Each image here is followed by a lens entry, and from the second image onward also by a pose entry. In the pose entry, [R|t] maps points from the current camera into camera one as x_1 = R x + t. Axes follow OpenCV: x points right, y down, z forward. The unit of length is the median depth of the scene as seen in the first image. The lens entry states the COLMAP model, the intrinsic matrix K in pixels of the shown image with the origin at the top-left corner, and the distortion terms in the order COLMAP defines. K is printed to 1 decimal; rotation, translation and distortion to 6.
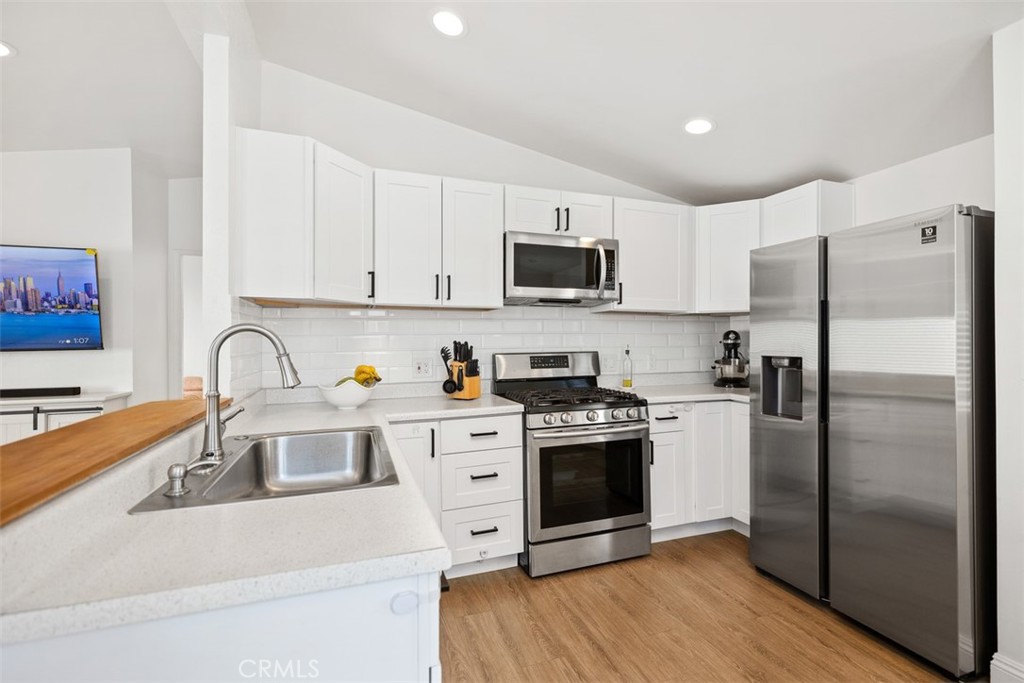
lens RADIAL K [[460.1, 0, 506.7], [0, 460.1, 339.1], [0, 0, 1]] dist [0.004460, 0.001009]
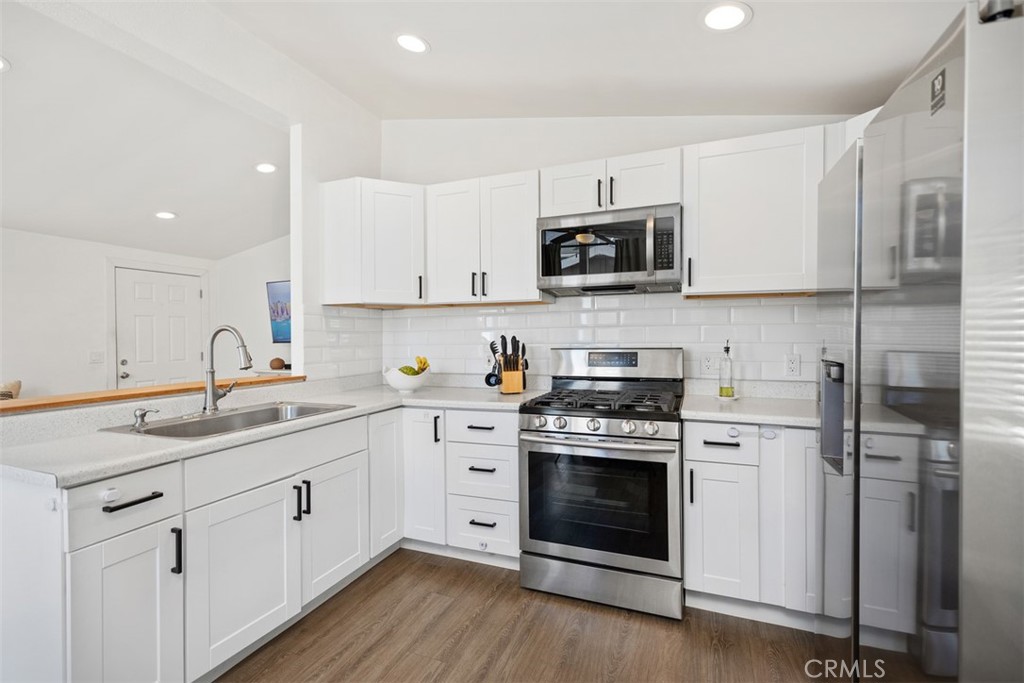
lens RADIAL K [[460.1, 0, 511.0], [0, 460.1, 338.6], [0, 0, 1]] dist [0.004460, 0.001009]
pose [[0.740775, 0.000531, -0.671753, 0.619471], [0.007786, 0.999926, 0.009377, 0.001518], [0.671708, -0.012177, 0.740716, 0.272670]]
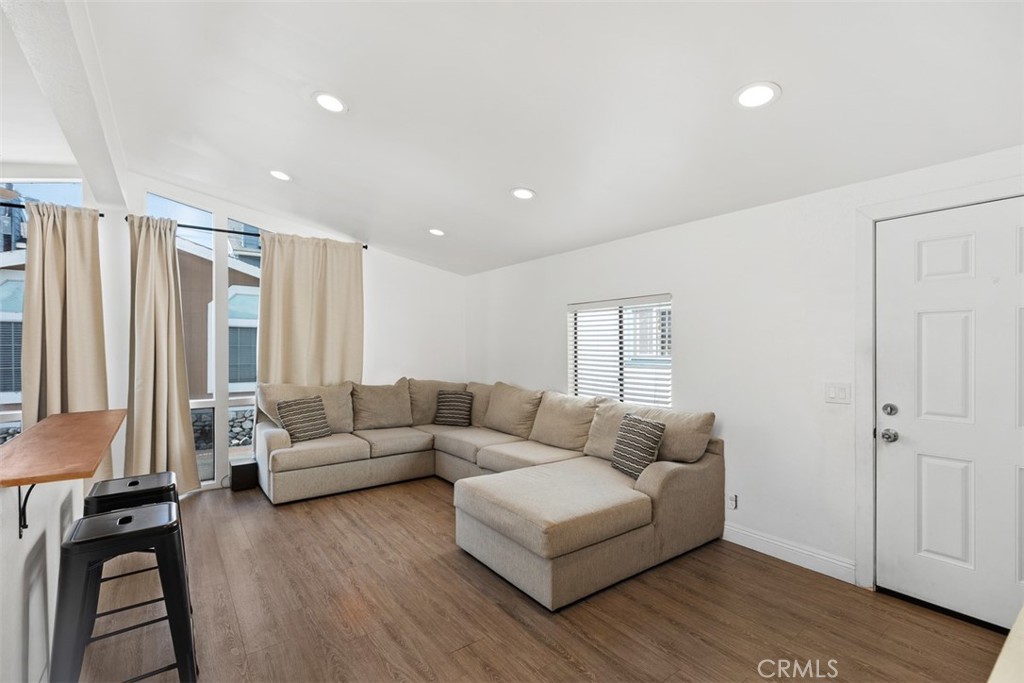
lens RADIAL K [[460.1, 0, 505.1], [0, 460.1, 344.4], [0, 0, 1]] dist [0.004460, 0.001009]
pose [[-0.958172, 0.005091, -0.286148, -1.158445], [0.006400, 0.999973, -0.003640, -0.038548], [0.286122, -0.005319, -0.958178, 1.549133]]
